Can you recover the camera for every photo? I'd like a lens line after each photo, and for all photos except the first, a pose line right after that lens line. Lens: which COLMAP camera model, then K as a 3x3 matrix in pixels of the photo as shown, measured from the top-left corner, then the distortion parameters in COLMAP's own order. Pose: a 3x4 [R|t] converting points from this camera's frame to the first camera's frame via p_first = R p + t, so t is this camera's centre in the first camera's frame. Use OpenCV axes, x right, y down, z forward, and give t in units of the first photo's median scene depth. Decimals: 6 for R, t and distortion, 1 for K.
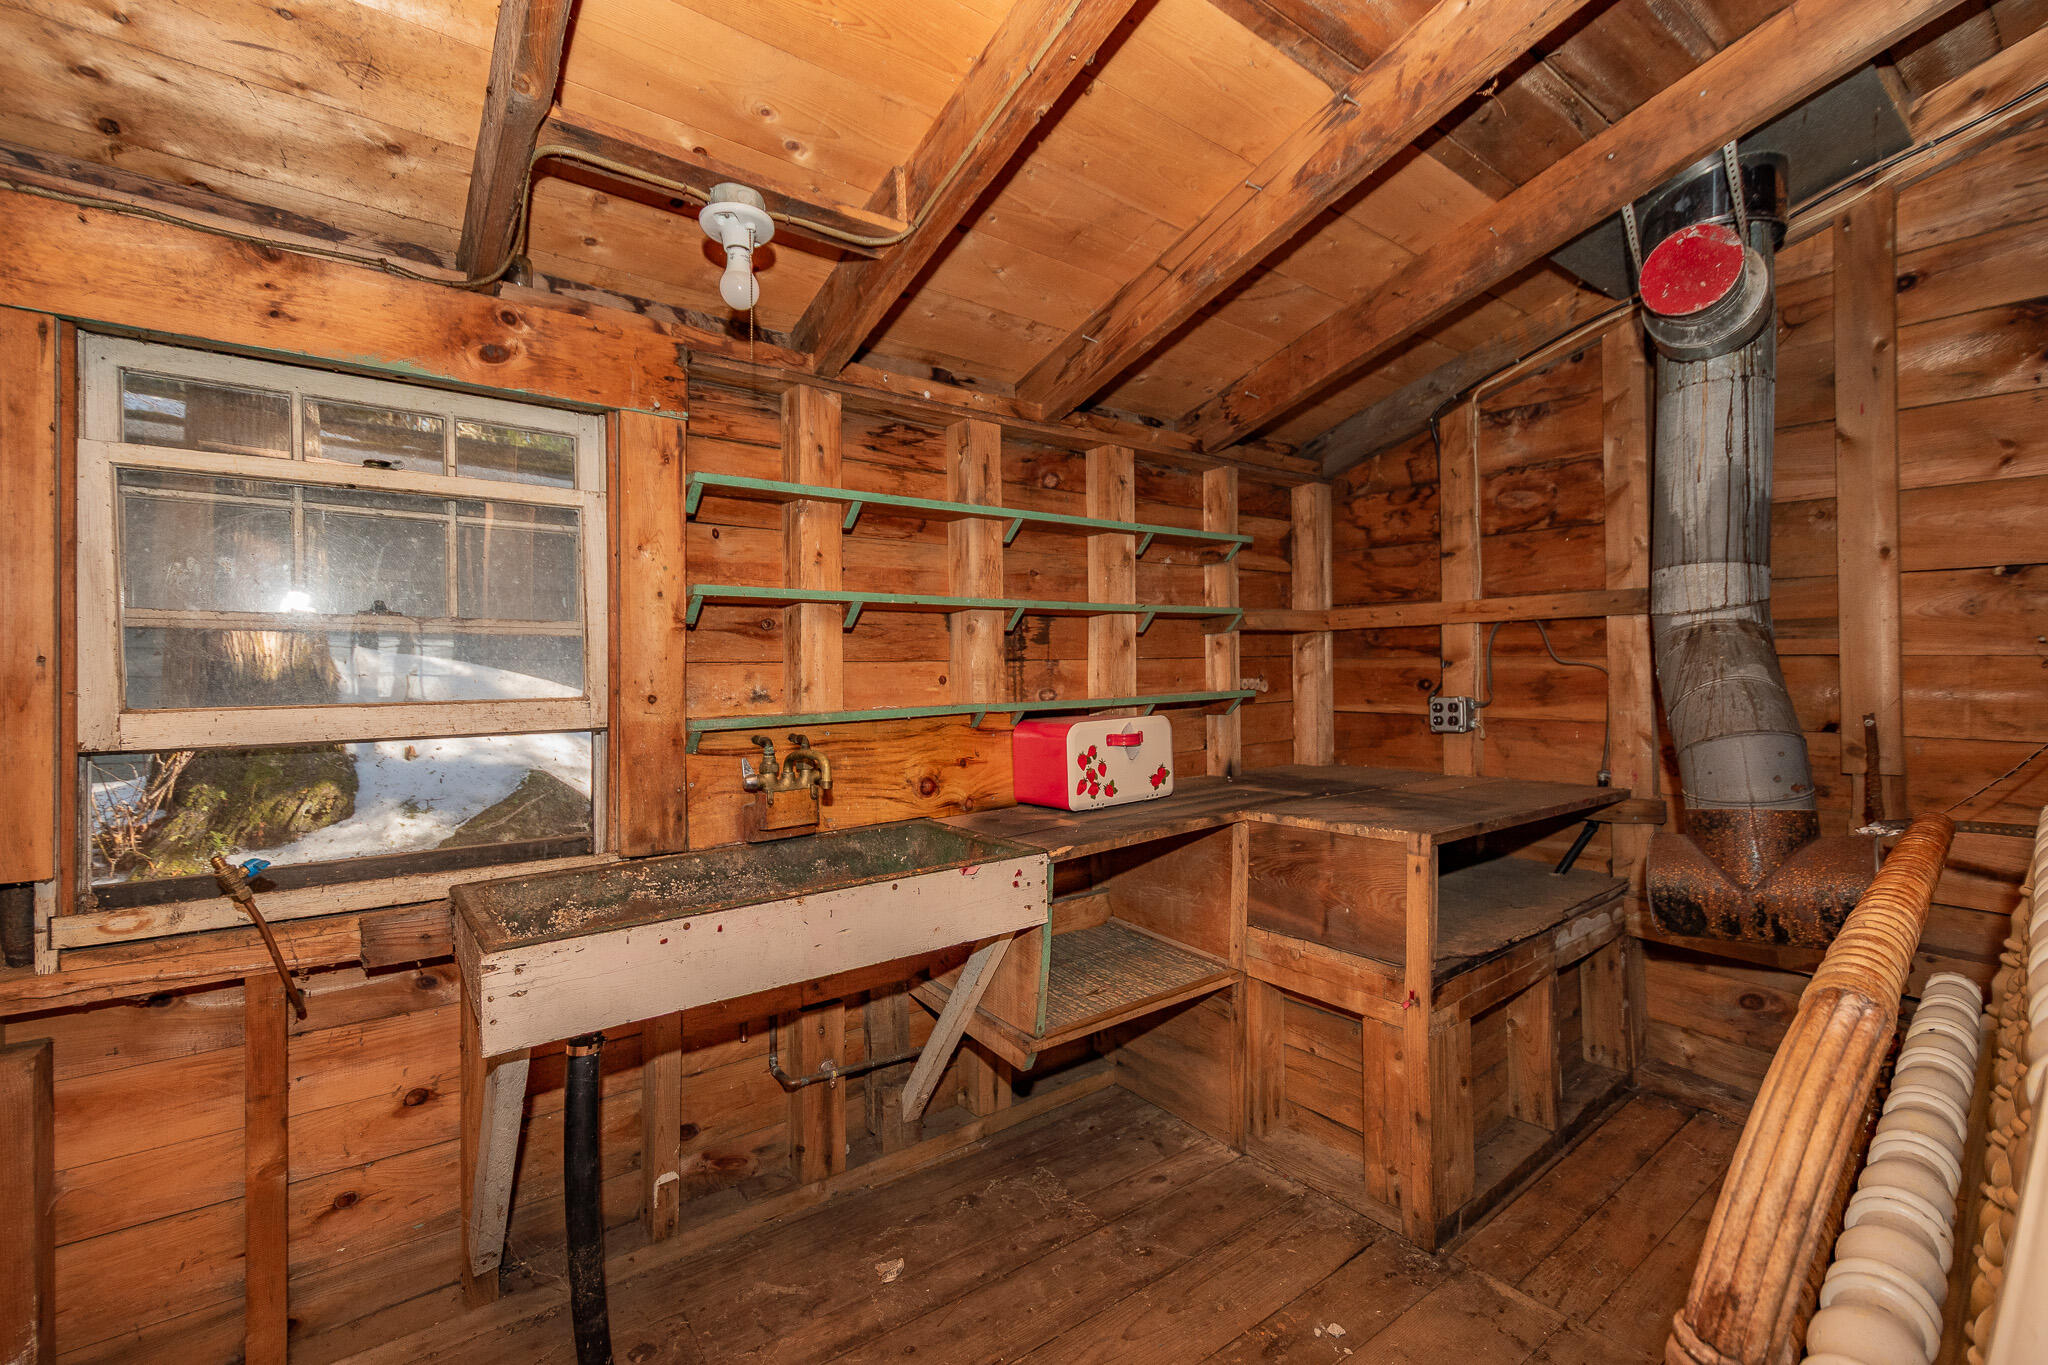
lens RADIAL K [[895.8, 0, 1033.8], [0, 895.8, 689.6], [0, 0, 1]] dist [0.014367, -0.006704]
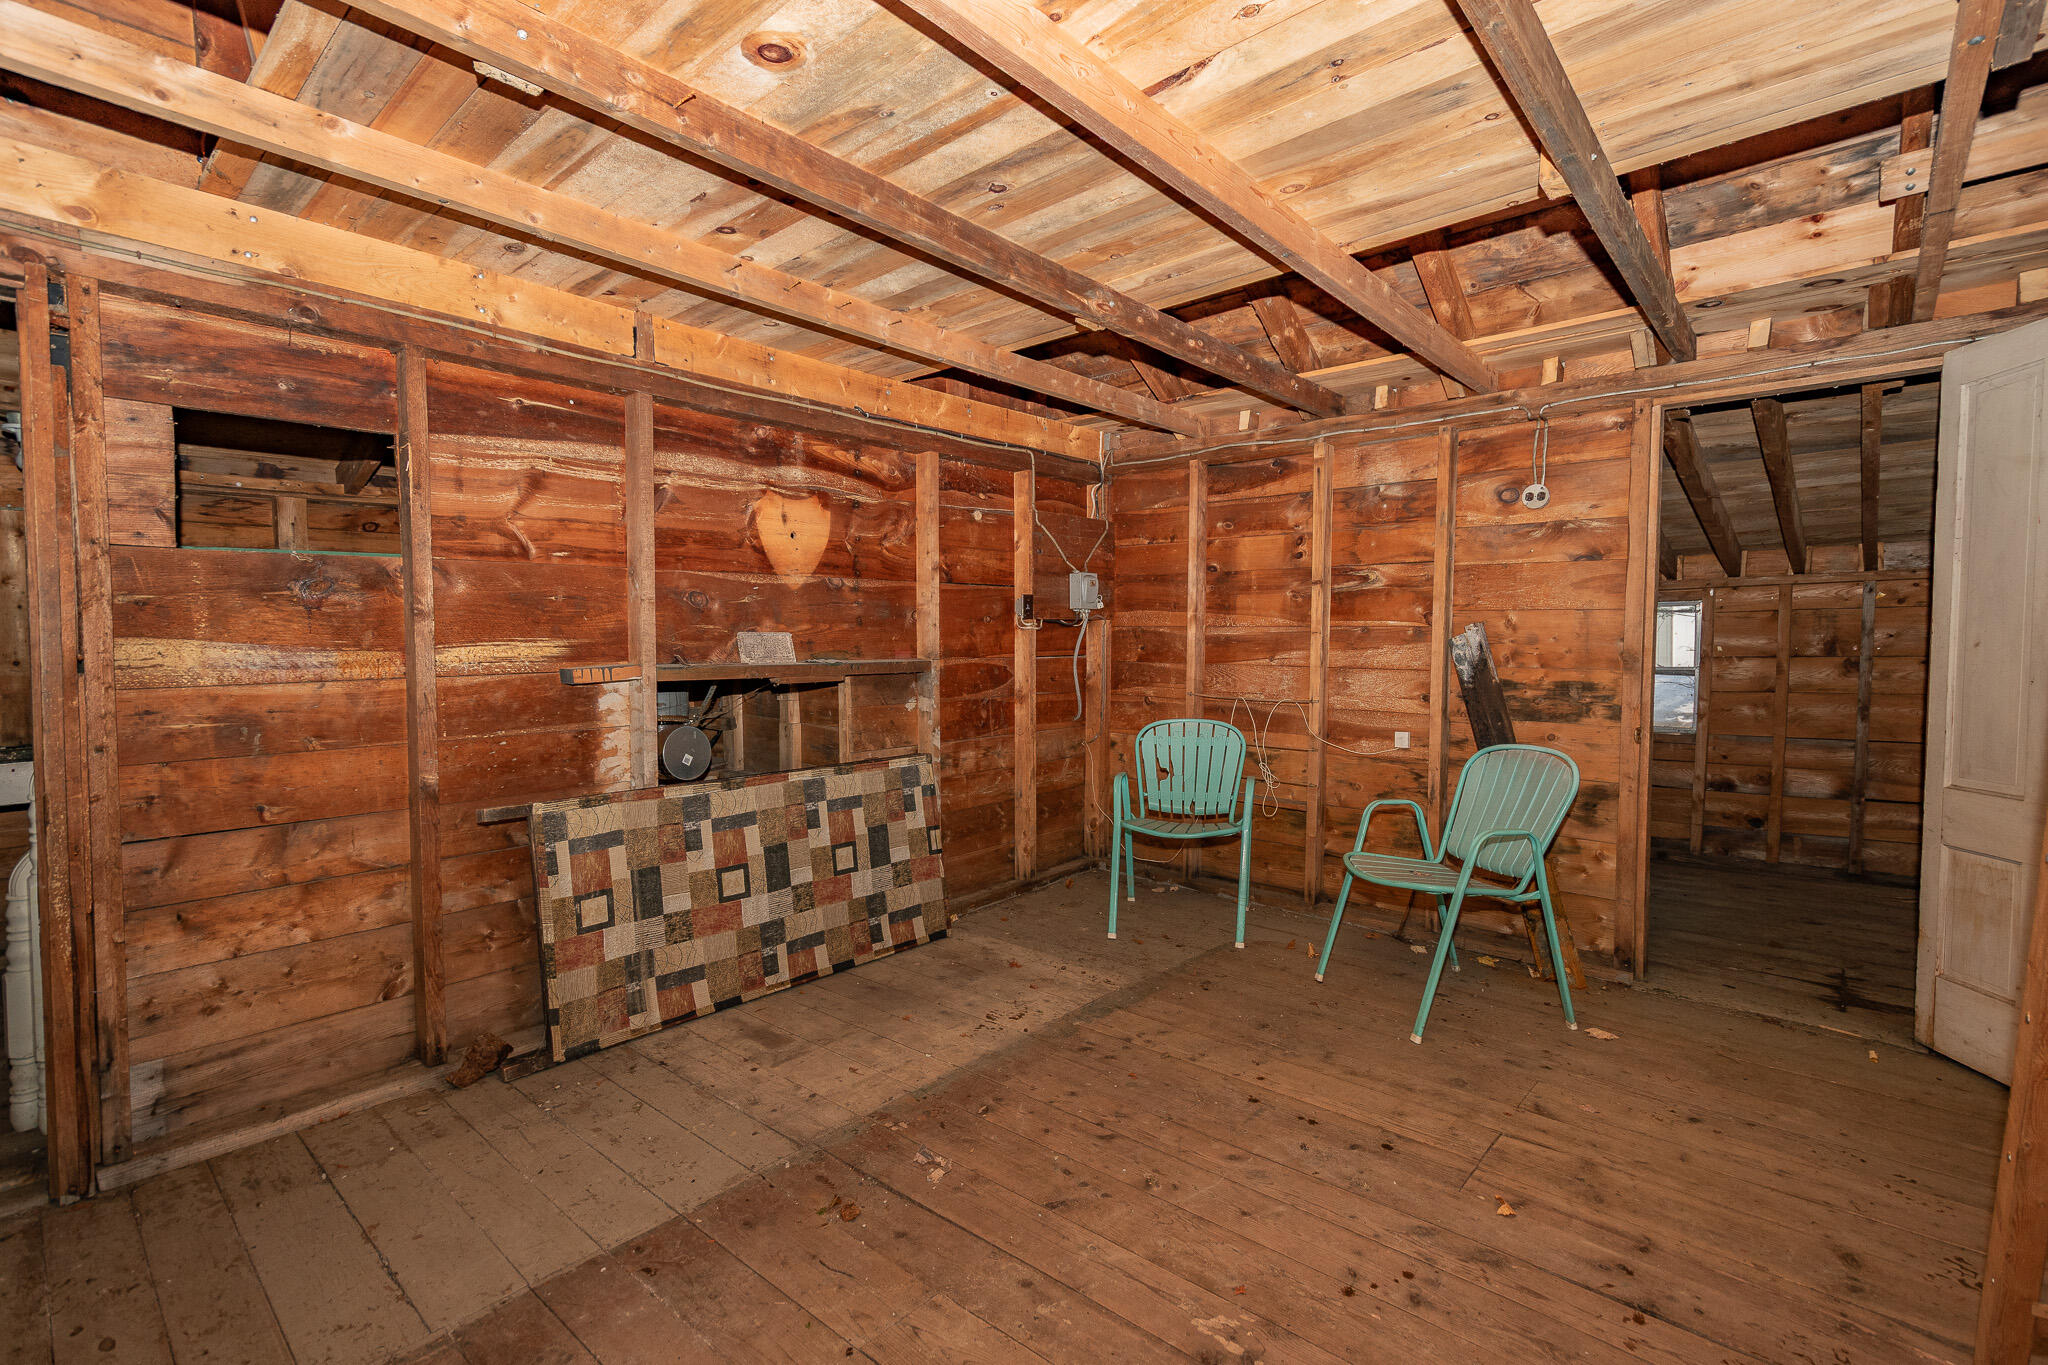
lens RADIAL K [[895.8, 0, 1039.9], [0, 895.8, 693.8], [0, 0, 1]] dist [0.014367, -0.006704]
pose [[0.982042, 0.002225, 0.188649, 1.162999], [-0.014423, 0.997890, 0.063309, -0.067379], [-0.188110, -0.064893, 0.980002, -1.098645]]
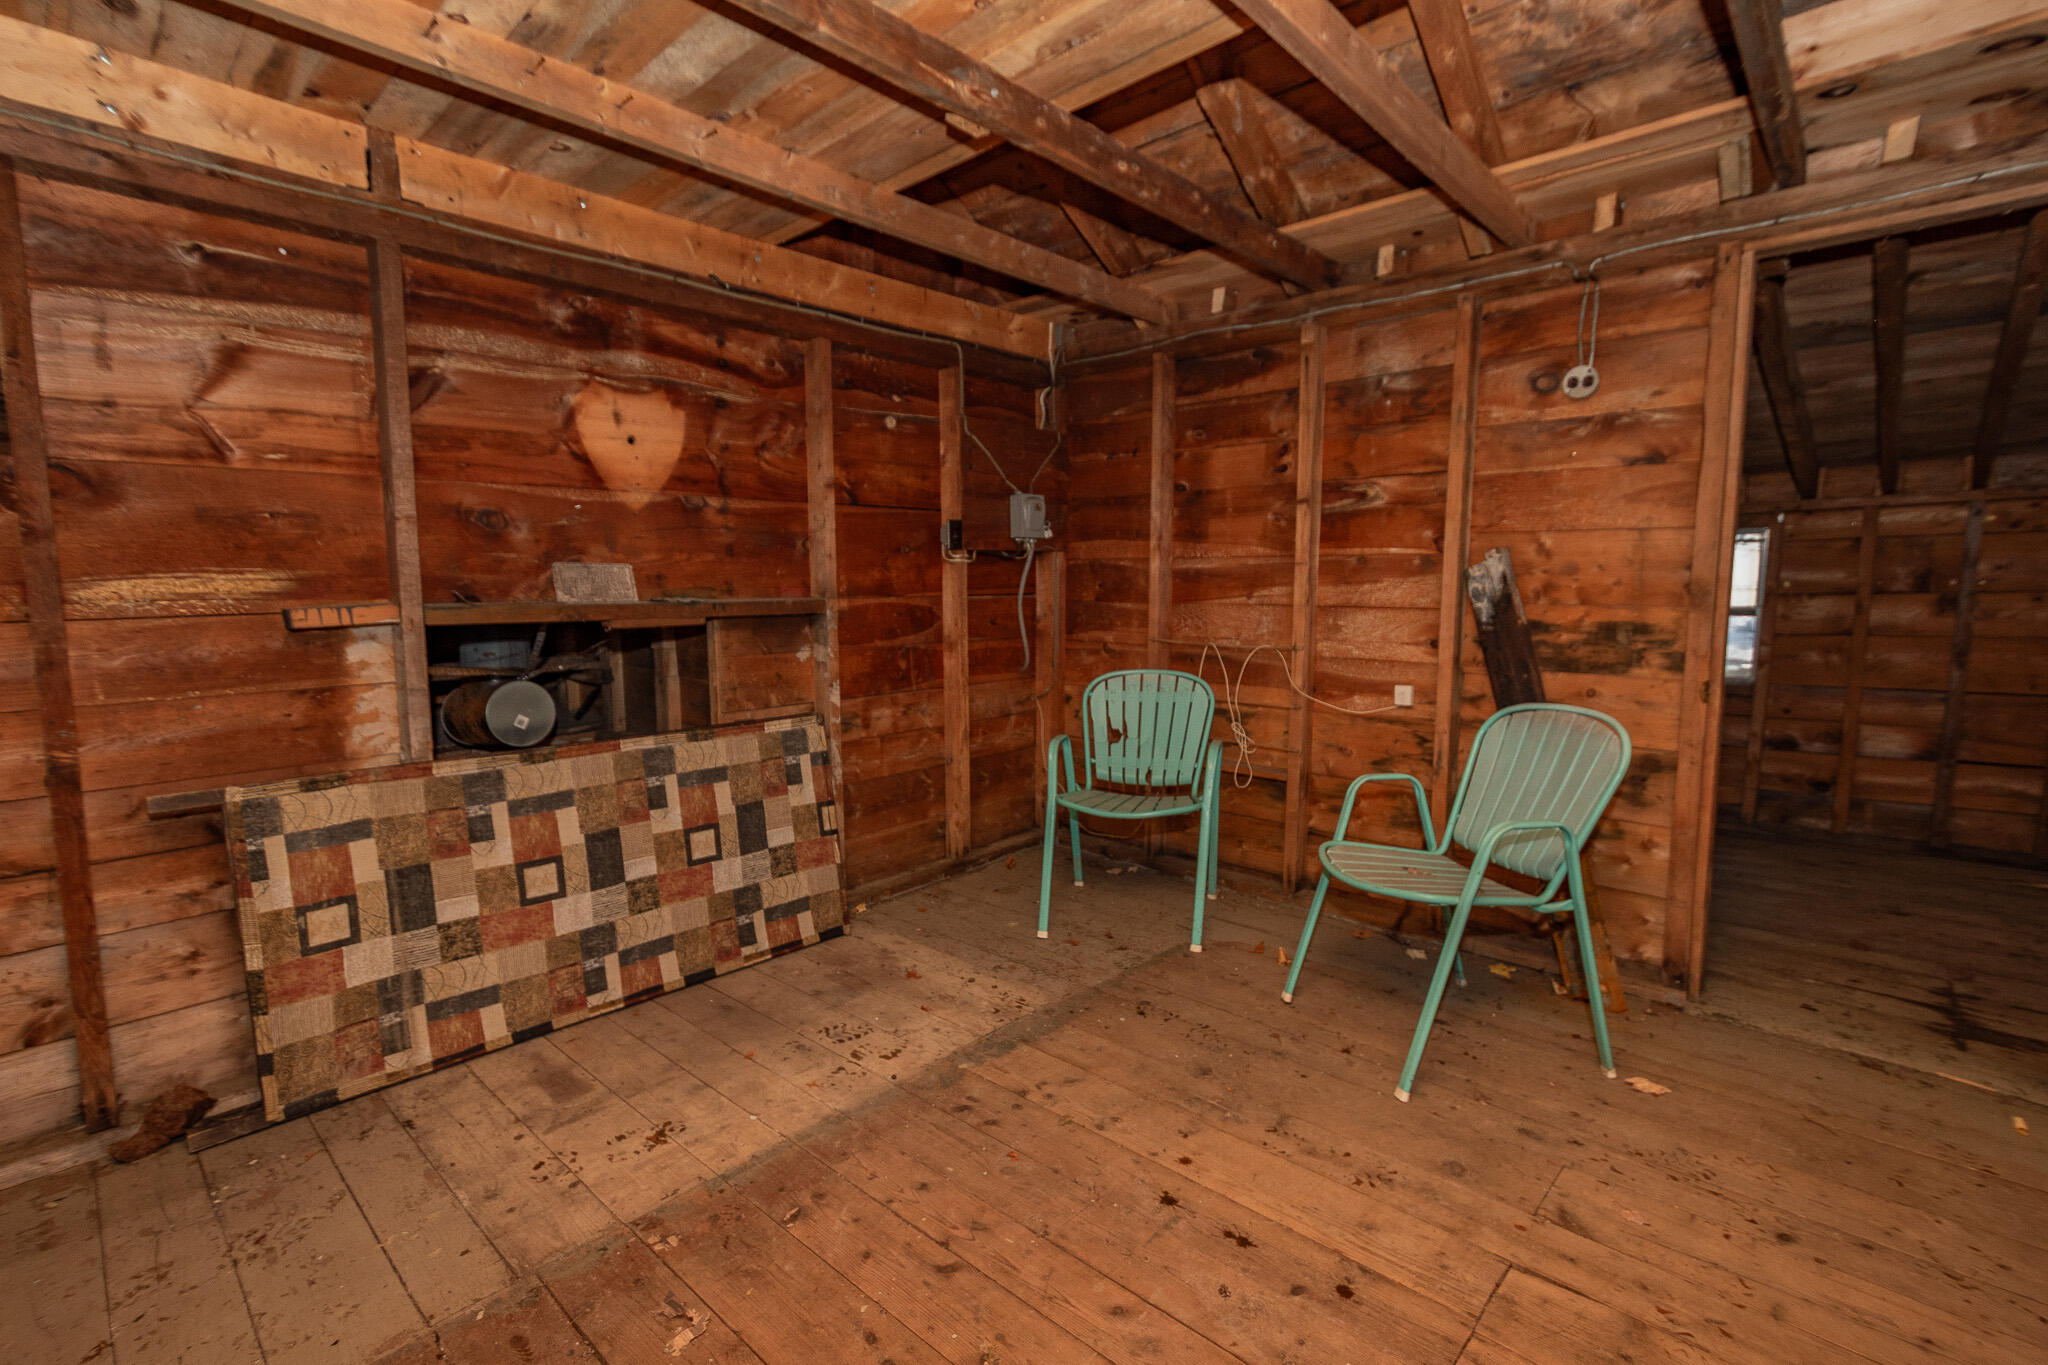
lens RADIAL K [[895.8, 0, 1042.3], [0, 895.8, 693.3], [0, 0, 1]] dist [0.014367, -0.006704]
pose [[0.985540, -0.010788, 0.169099, 1.418481], [-0.010133, 0.992433, 0.122372, -0.045657], [-0.169140, -0.122316, 0.977973, -0.770265]]
